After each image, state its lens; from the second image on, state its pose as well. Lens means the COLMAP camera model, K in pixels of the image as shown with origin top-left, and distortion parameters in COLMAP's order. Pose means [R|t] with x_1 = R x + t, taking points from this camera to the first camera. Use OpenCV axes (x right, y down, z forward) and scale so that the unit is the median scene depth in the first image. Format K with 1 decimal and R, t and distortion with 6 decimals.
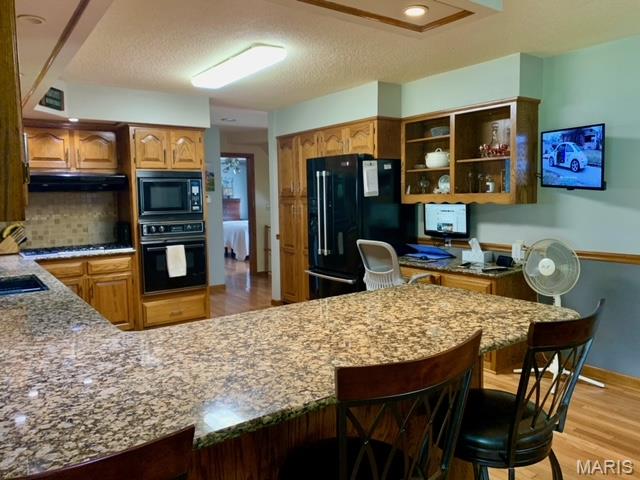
lens RADIAL K [[489.2, 0, 320.4], [0, 489.2, 236.1], [0, 0, 1]] dist [0.056347, -0.062457]
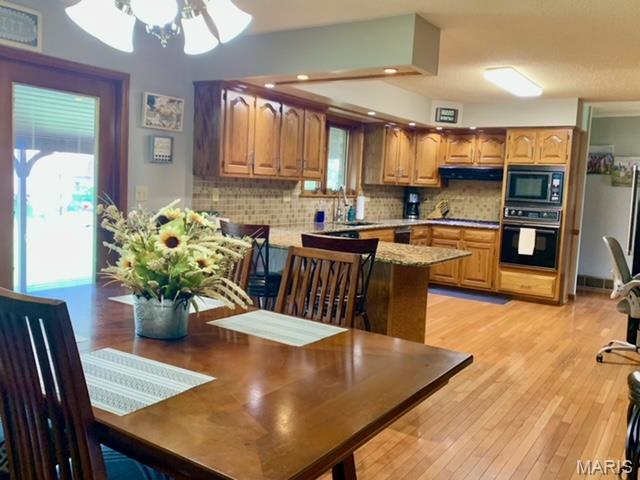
lens RADIAL K [[565.0, 0, 320.8], [0, 565.0, 239.4], [0, 0, 1]] dist [-0.001781, 0.000953]
pose [[0.352351, 0.129727, -0.926833, 0.794123], [-0.131408, 0.987393, 0.088246, -0.009290], [0.926596, 0.090700, 0.364956, 0.049116]]
